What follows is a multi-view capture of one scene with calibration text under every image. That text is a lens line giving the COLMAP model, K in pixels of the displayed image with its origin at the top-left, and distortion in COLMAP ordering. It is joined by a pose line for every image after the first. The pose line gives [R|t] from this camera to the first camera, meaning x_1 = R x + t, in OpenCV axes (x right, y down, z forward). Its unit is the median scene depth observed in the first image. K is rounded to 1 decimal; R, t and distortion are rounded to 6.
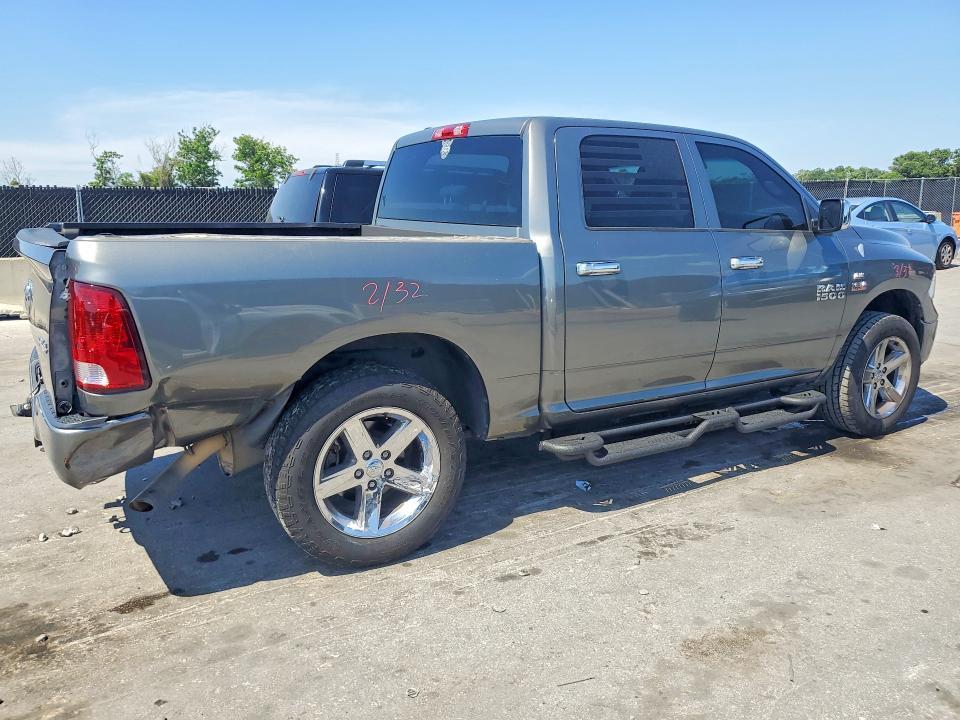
lens RADIAL K [[753.1, 0, 482.6], [0, 753.1, 358.5], [0, 0, 1]] dist [0.048957, -0.061598]
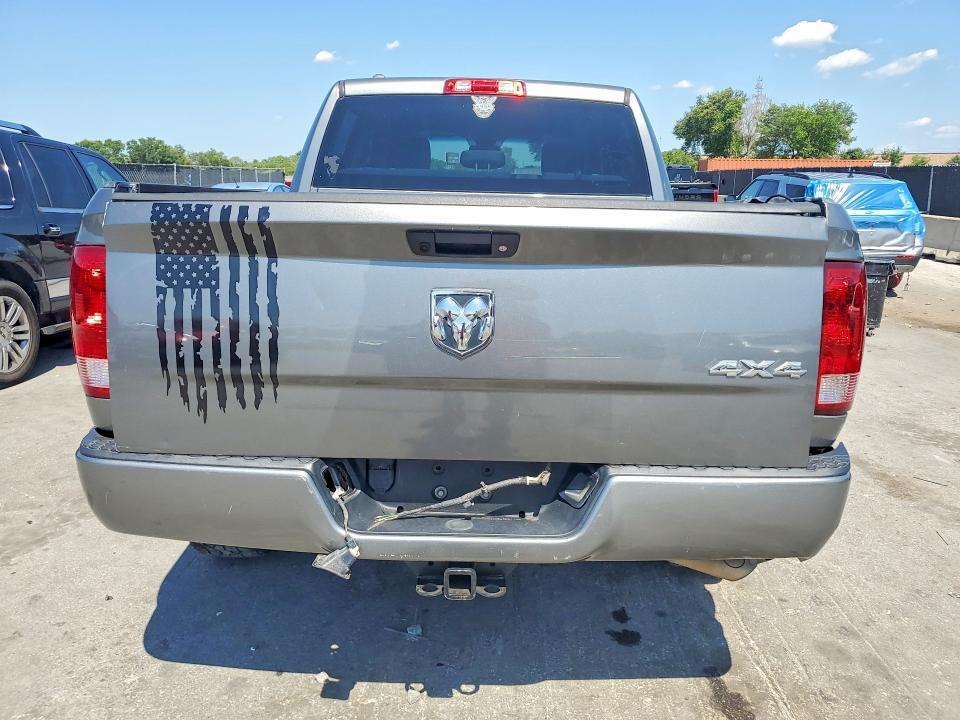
lens RADIAL K [[742.0, 0, 476.0], [0, 742.0, 361.9], [0, 0, 1]] dist [0.013386, 0.004312]
pose [[0.524661, -0.166480, 0.834874, -0.892261], [0.146528, 0.983716, 0.104077, -0.089168], [-0.838606, 0.067727, 0.540512, 0.631326]]
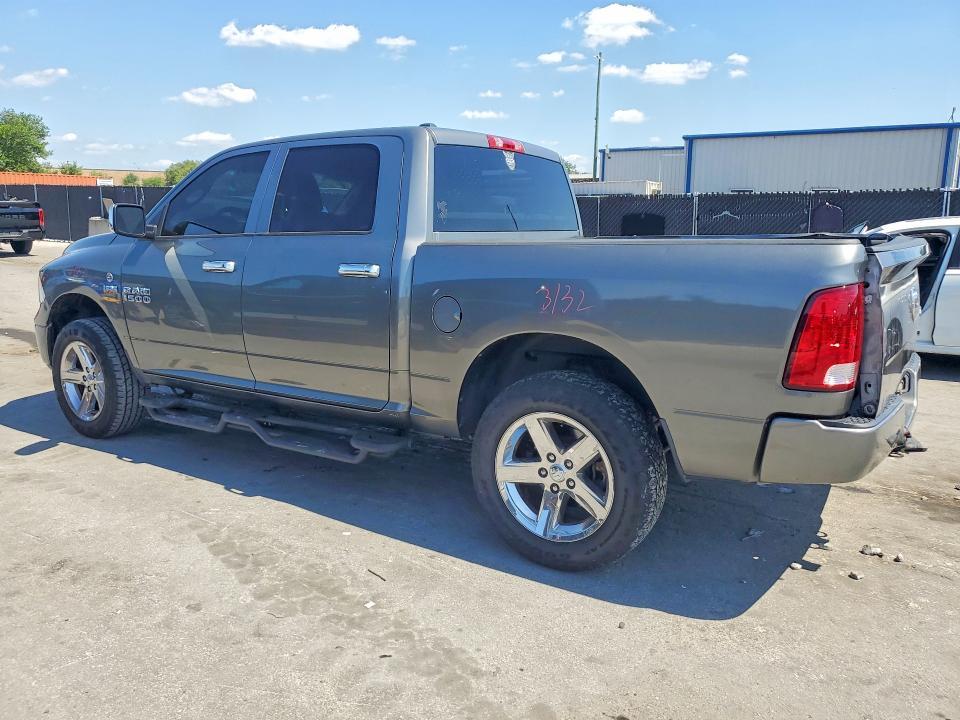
lens RADIAL K [[742.0, 0, 476.0], [0, 742.0, 361.9], [0, 0, 1]] dist [0.013386, 0.004312]
pose [[-0.418047, -0.164266, 0.893450, -1.087889], [0.185735, 0.947283, 0.261069, -0.321875], [-0.889235, 0.275084, -0.365499, 1.650929]]
